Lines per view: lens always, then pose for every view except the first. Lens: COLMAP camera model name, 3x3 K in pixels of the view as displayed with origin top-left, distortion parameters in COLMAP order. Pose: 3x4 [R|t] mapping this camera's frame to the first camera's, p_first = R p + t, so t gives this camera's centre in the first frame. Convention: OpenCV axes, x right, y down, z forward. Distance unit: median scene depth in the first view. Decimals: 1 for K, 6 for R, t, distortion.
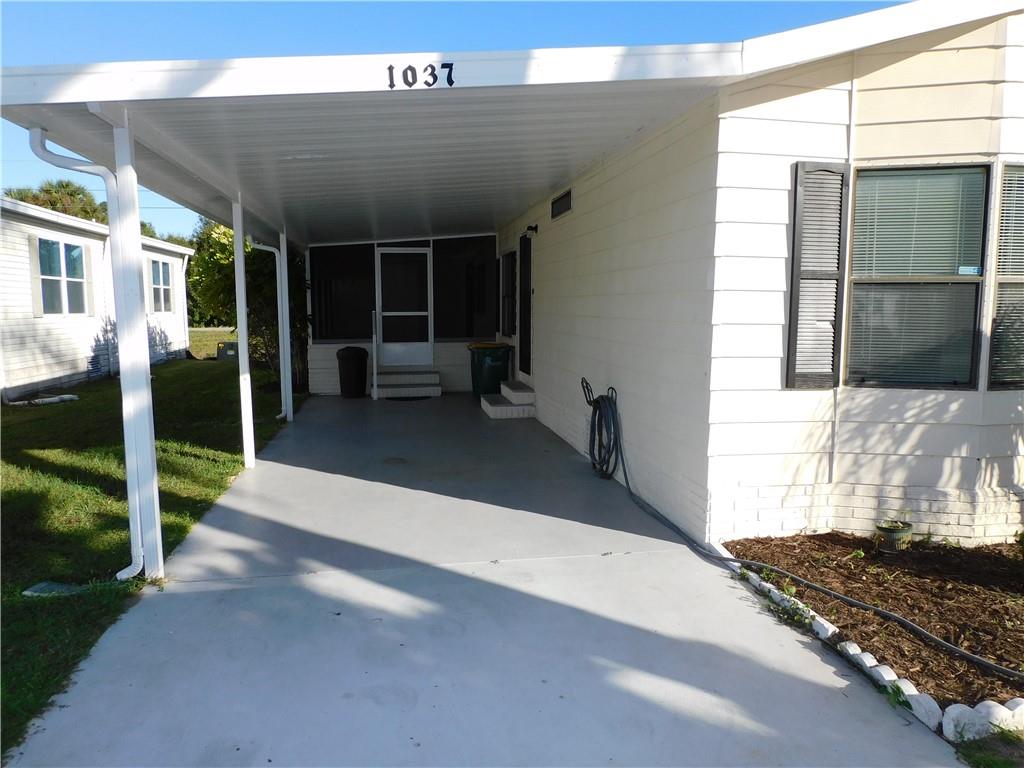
lens RADIAL K [[730.0, 0, 513.0], [0, 730.0, 379.9], [0, 0, 1]] dist [-0.006659, 0.001517]
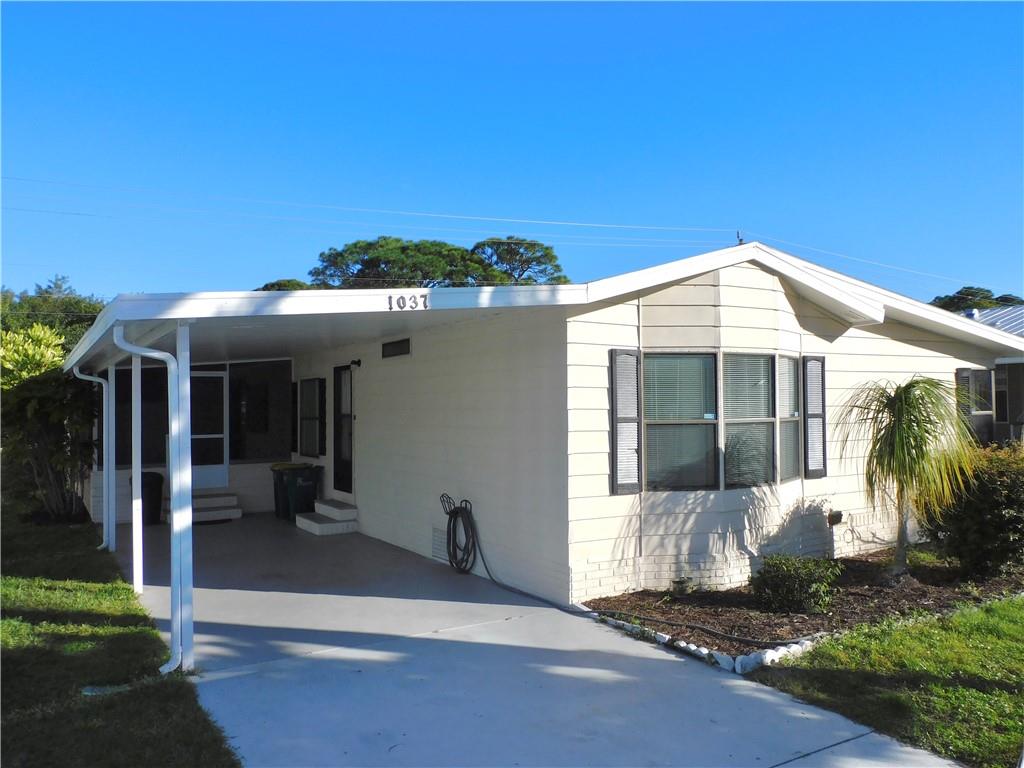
lens RADIAL K [[808.4, 0, 504.2], [0, 808.4, 384.2], [0, 0, 1]] dist [0.009722, -0.018831]
pose [[0.934047, 0.000250, 0.357149, -0.438996], [0.046528, 0.991392, -0.122377, -0.020968], [-0.354106, 0.130923, 0.925996, -0.510168]]
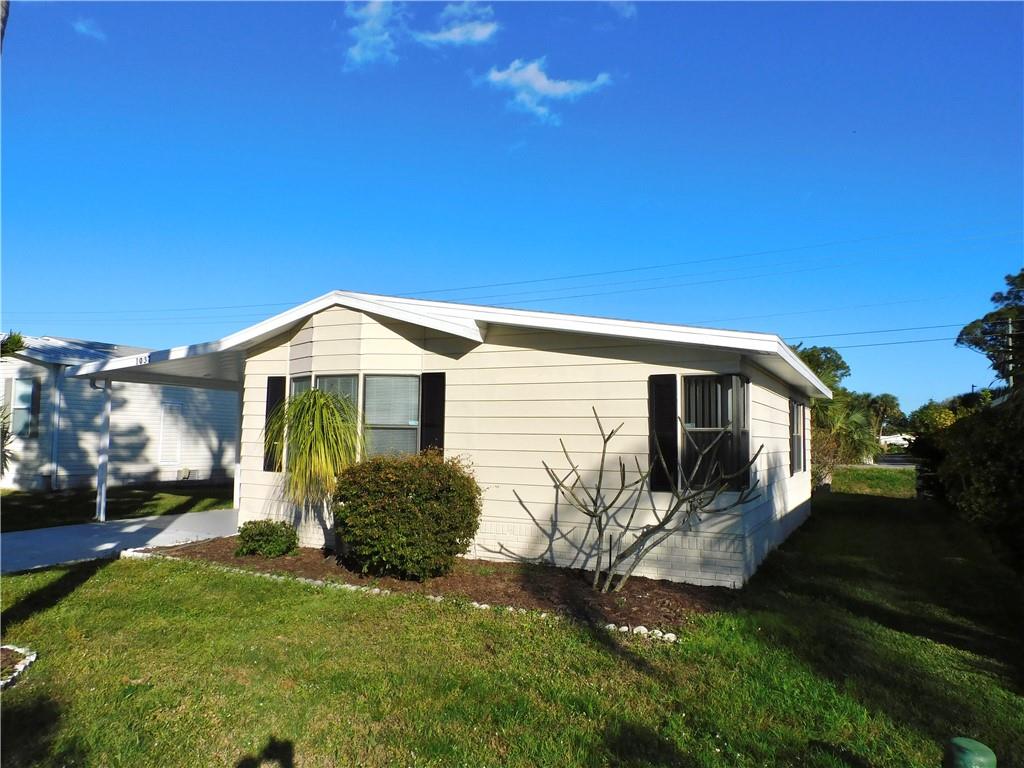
lens RADIAL K [[730.0, 0, 512.6], [0, 730.0, 378.2], [0, 0, 1]] dist [-0.006659, 0.001517]
pose [[0.802395, -0.031521, -0.595961, 2.420540], [-0.080352, 0.983805, -0.160219, 0.027076], [0.591359, 0.176446, 0.786868, -0.414665]]
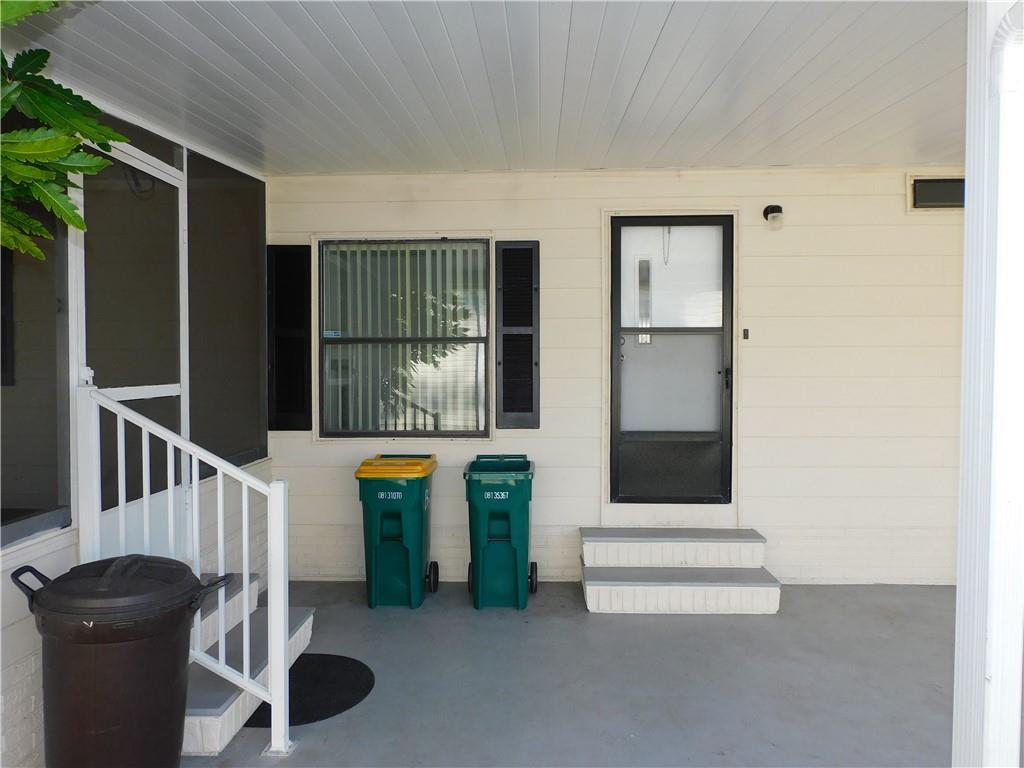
lens RADIAL K [[730.0, 0, 514.4], [0, 730.0, 385.7], [0, 0, 1]] dist [-0.006659, 0.001517]
pose [[0.197739, -0.024319, 0.979953, -1.088405], [0.102352, 0.994740, 0.004033, -0.227093], [-0.974897, 0.099503, 0.199188, 2.314886]]
